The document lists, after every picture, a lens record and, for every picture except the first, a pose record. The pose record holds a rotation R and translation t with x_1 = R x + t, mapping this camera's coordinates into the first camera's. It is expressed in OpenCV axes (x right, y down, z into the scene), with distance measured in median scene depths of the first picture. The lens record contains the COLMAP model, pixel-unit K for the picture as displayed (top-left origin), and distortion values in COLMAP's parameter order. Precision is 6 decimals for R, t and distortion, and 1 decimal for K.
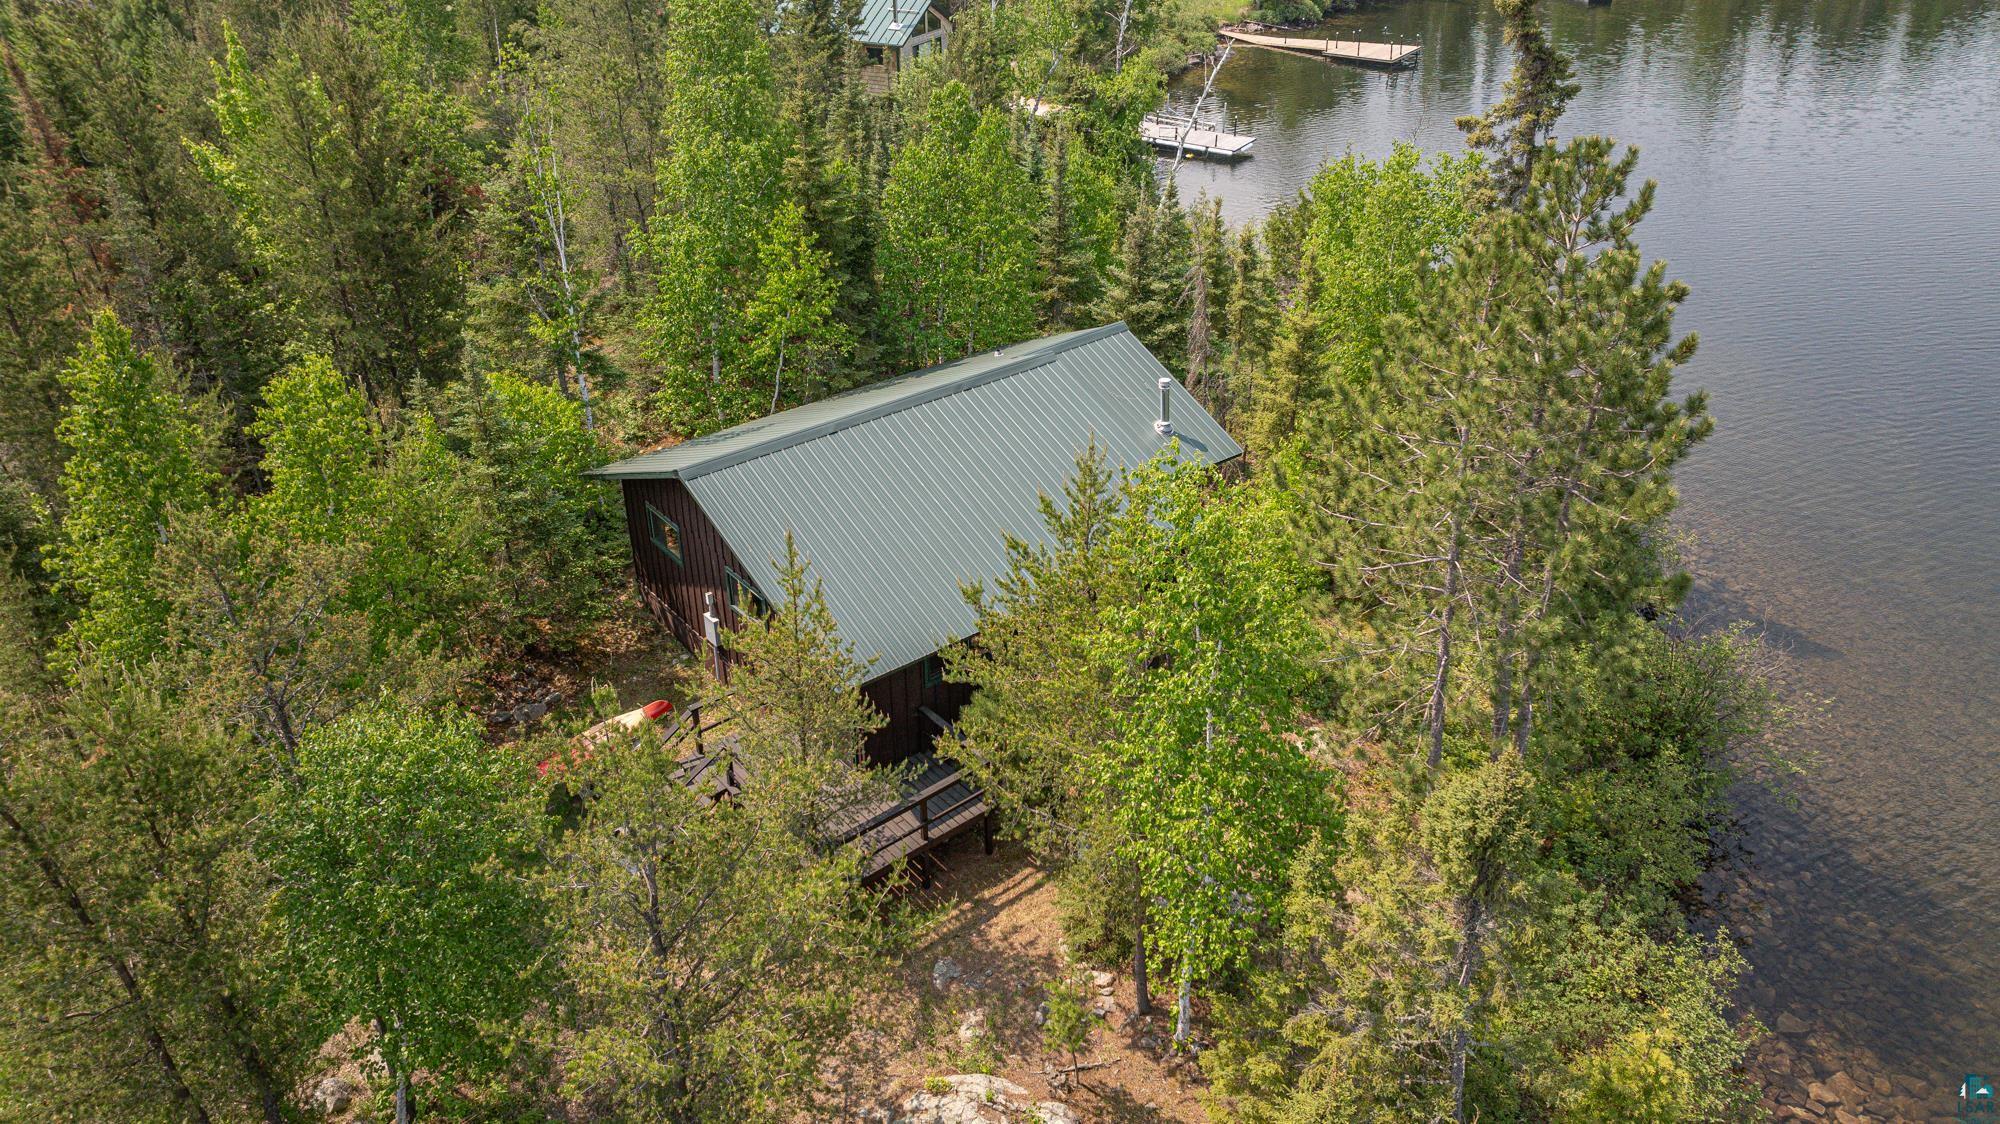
lens RADIAL K [[1385.7, 0, 1006.4], [0, 1385.7, 553.4], [0, 0, 1]] dist [-0.028229, 0.026321]
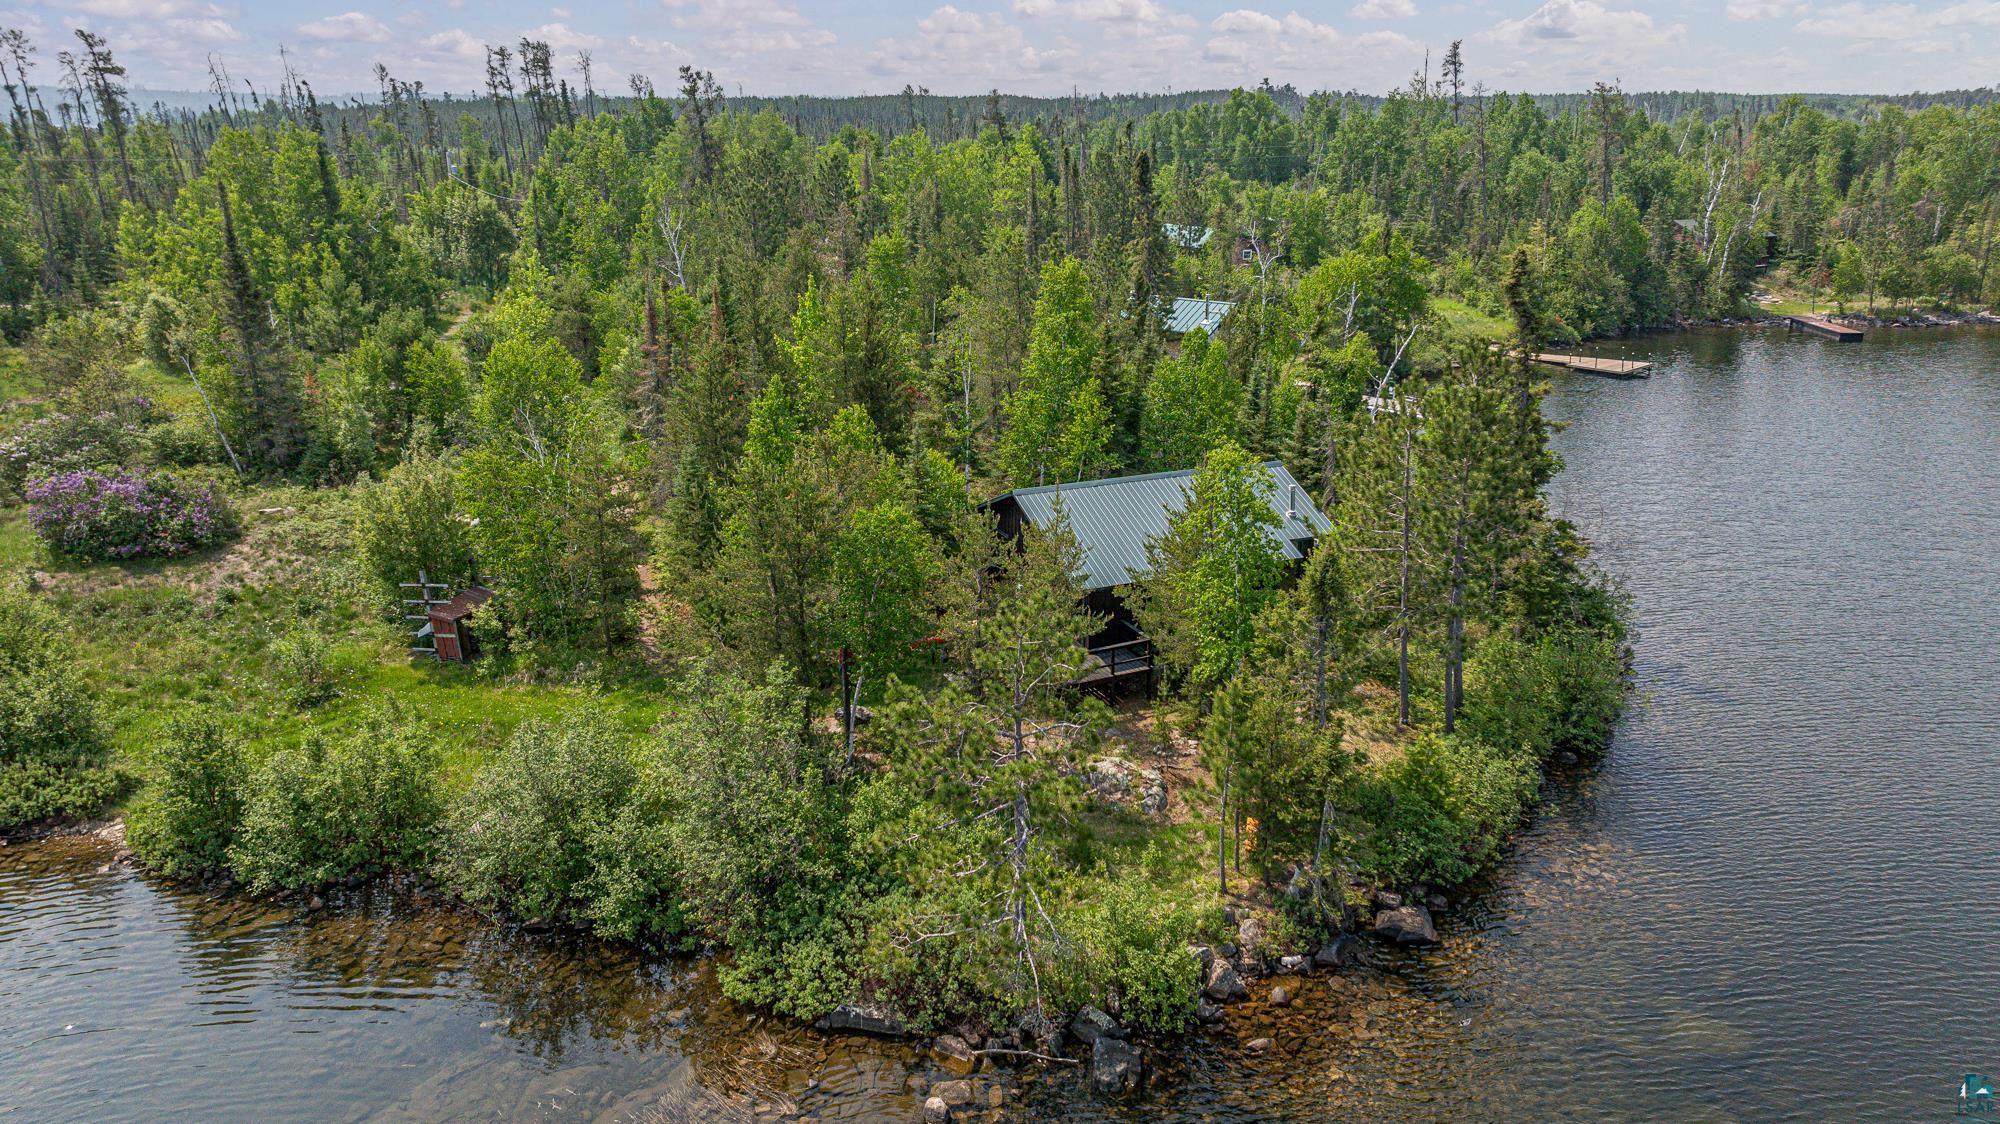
lens RADIAL K [[1385.7, 0, 1005.1], [0, 1385.7, 560.8], [0, 0, 1]] dist [-0.028229, 0.026321]
pose [[0.965463, 0.081328, -0.247523, 0.177754], [-0.133778, 0.969976, -0.203099, 0.317924], [0.223574, 0.229197, 0.947356, -0.602292]]
